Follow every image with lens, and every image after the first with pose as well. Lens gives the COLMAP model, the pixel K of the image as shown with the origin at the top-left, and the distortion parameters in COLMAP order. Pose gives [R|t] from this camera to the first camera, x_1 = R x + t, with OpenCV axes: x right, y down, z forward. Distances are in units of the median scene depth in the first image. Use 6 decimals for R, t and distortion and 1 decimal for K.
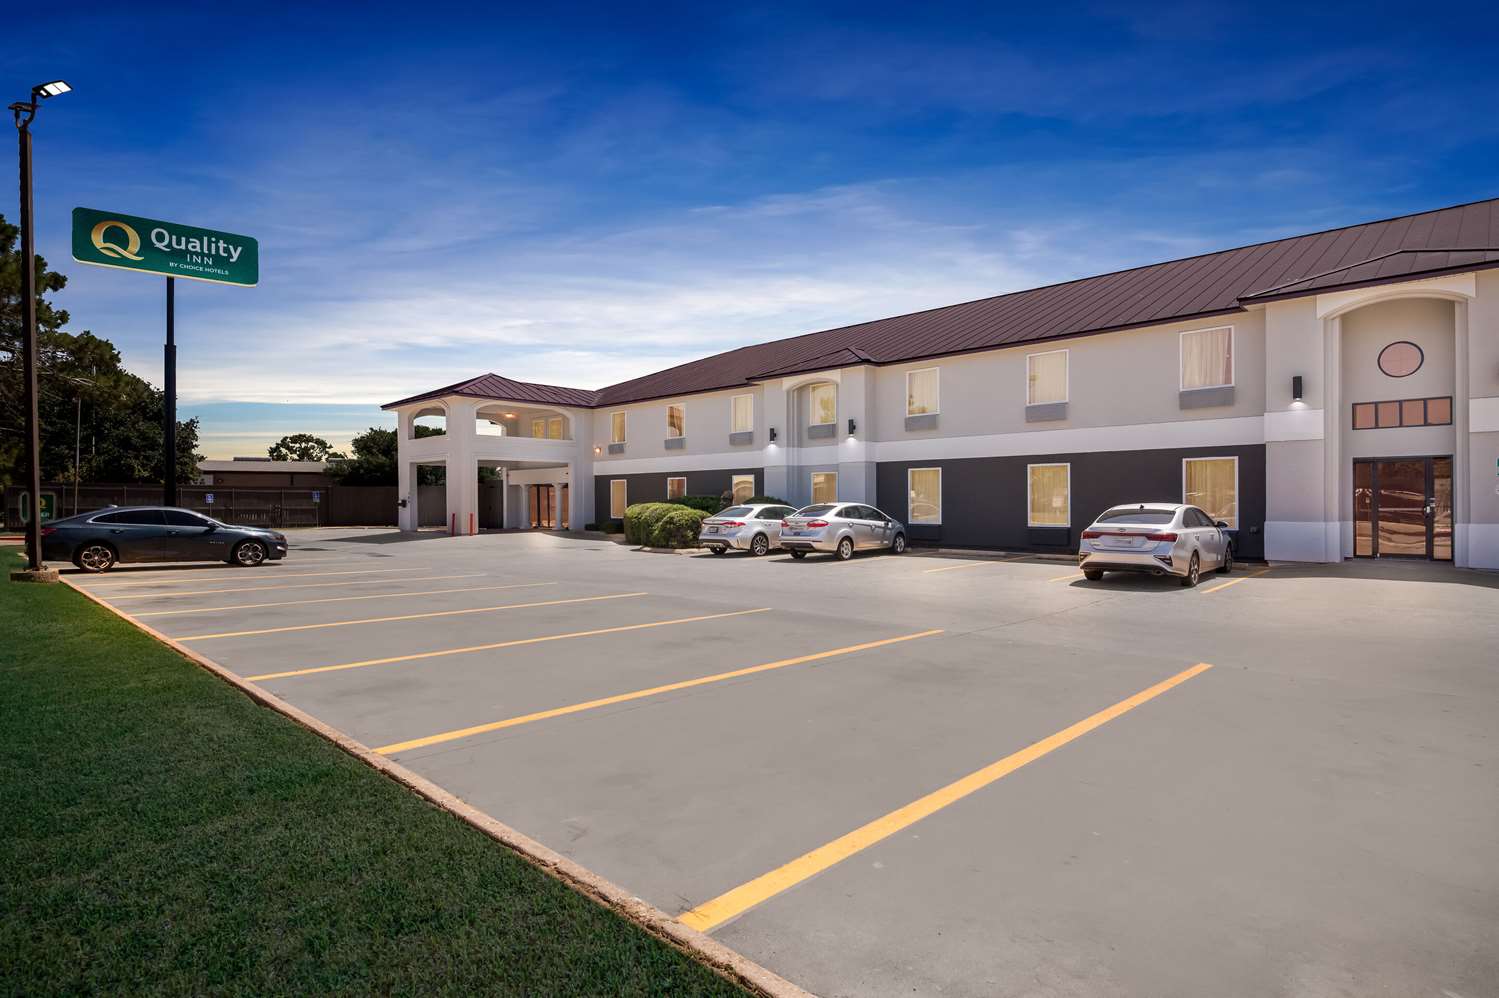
lens RADIAL K [[779.8, 0, 749.5], [0, 779.8, 499.0], [0, 0, 1]] dist [-0.003783, -0.000674]
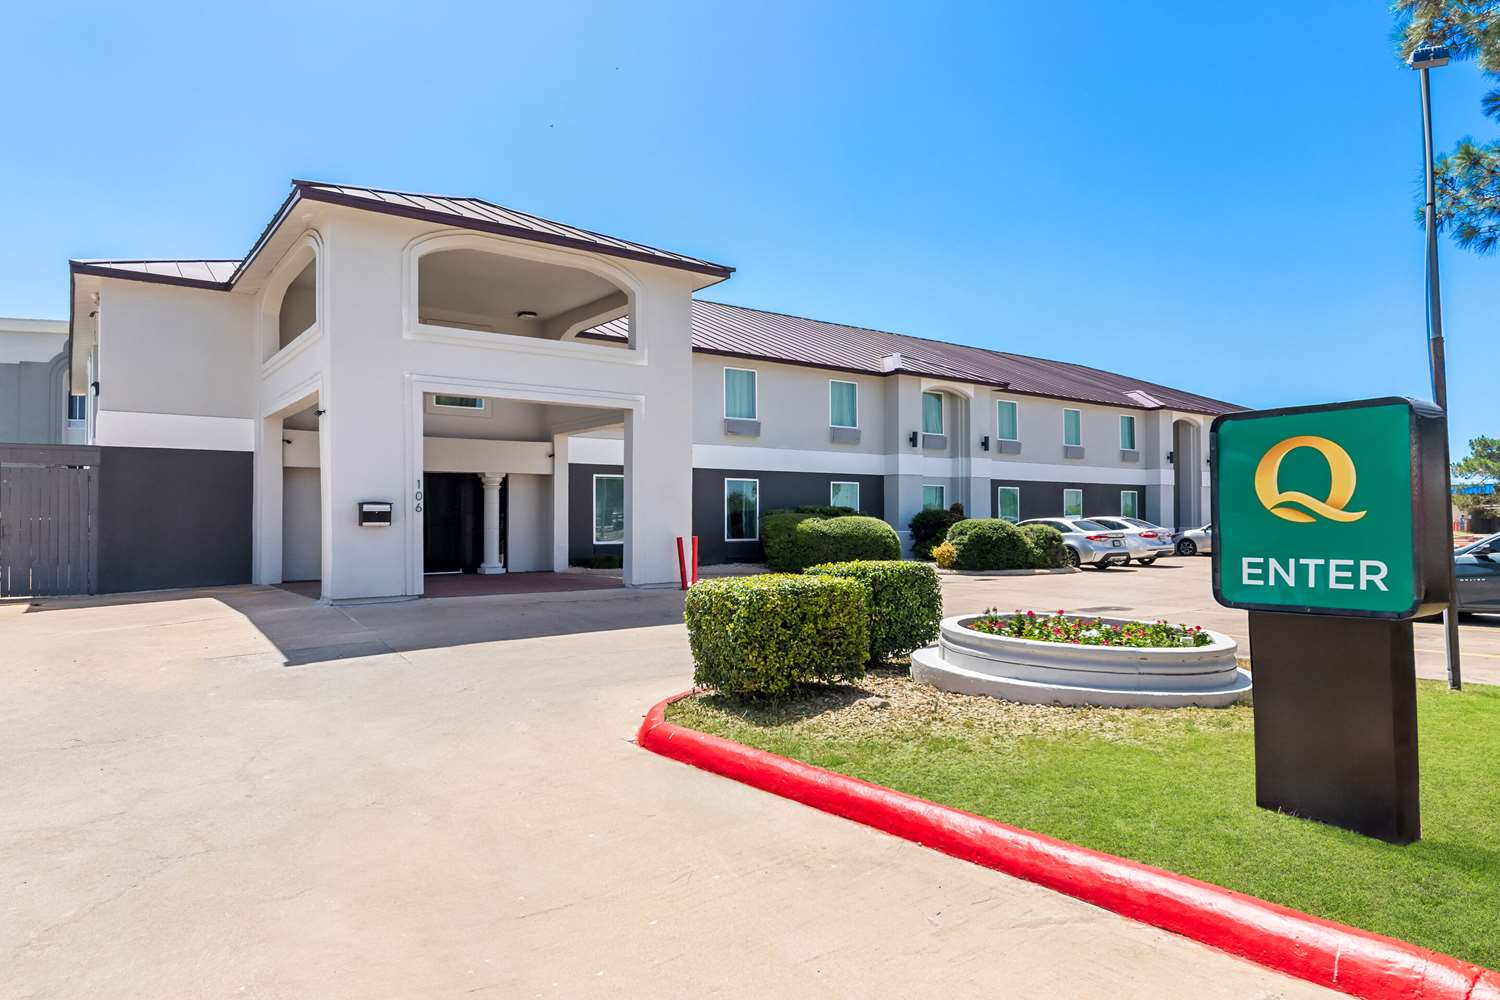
lens RADIAL K [[926.3, 0, 745.9], [0, 926.3, 503.4], [0, 0, 1]] dist [-0.064117, 0.000519]
pose [[0.168734, 0.022632, 0.985402, -1.020647], [-0.003365, 0.999744, -0.022385, 0.013164], [-0.985656, 0.000461, 0.168767, 1.010084]]
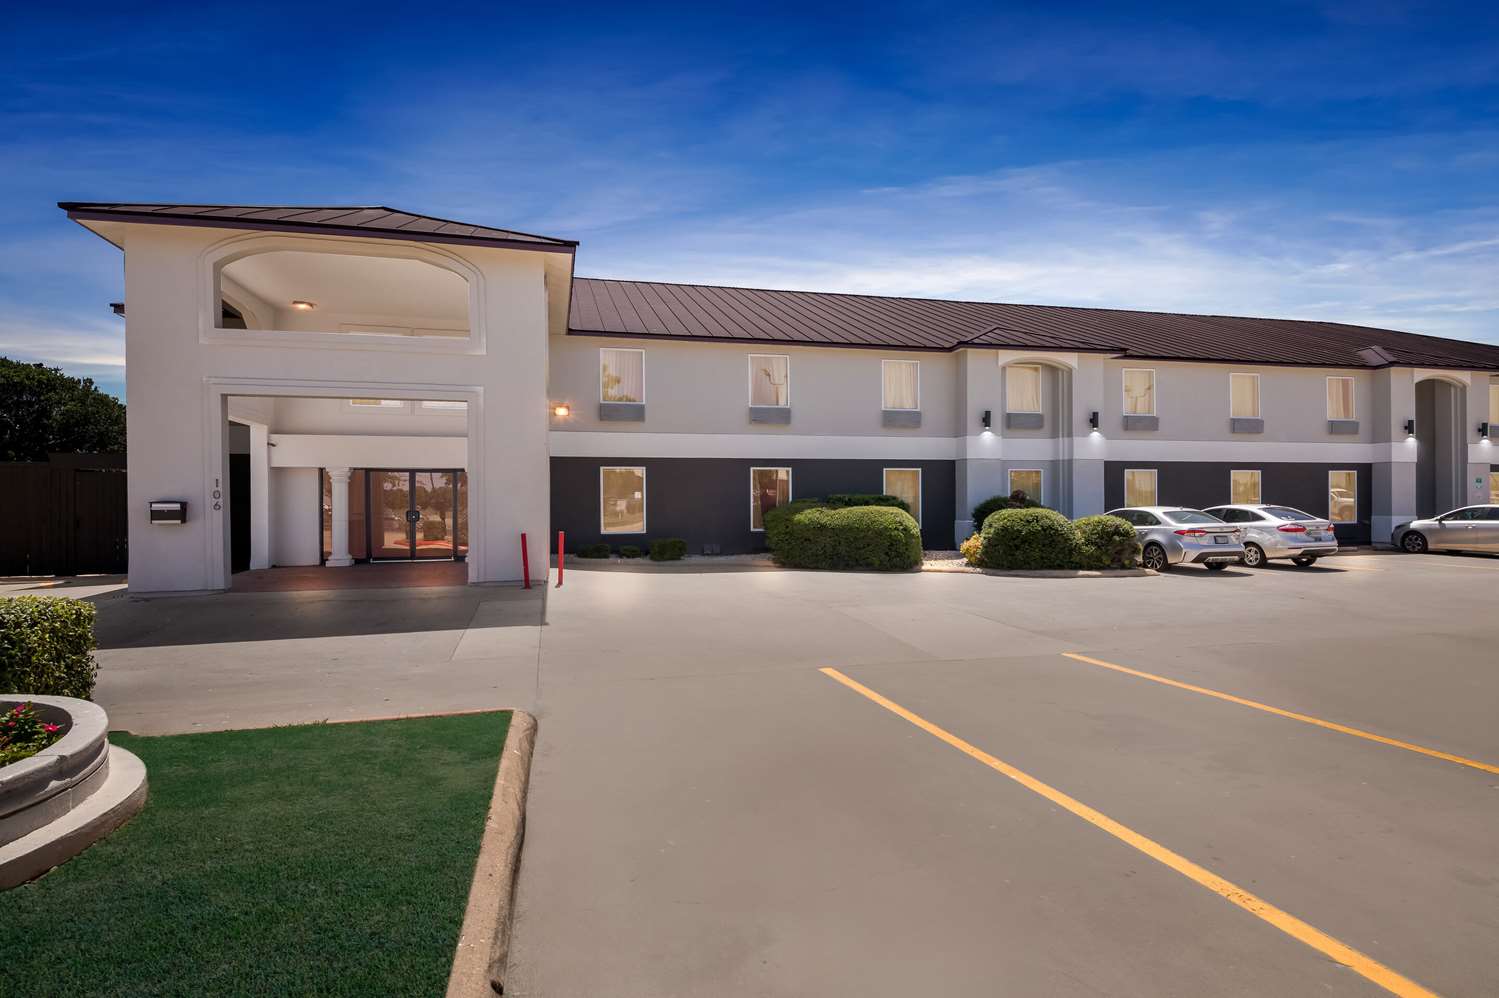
lens RADIAL K [[779.8, 0, 749.5], [0, 779.8, 499.0], [0, 0, 1]] dist [-0.003783, -0.000674]
pose [[0.541395, 0.006258, 0.840745, -0.762953], [-0.000991, 0.999976, -0.006805, 0.003784], [-0.840768, 0.002851, 0.541388, 0.774633]]
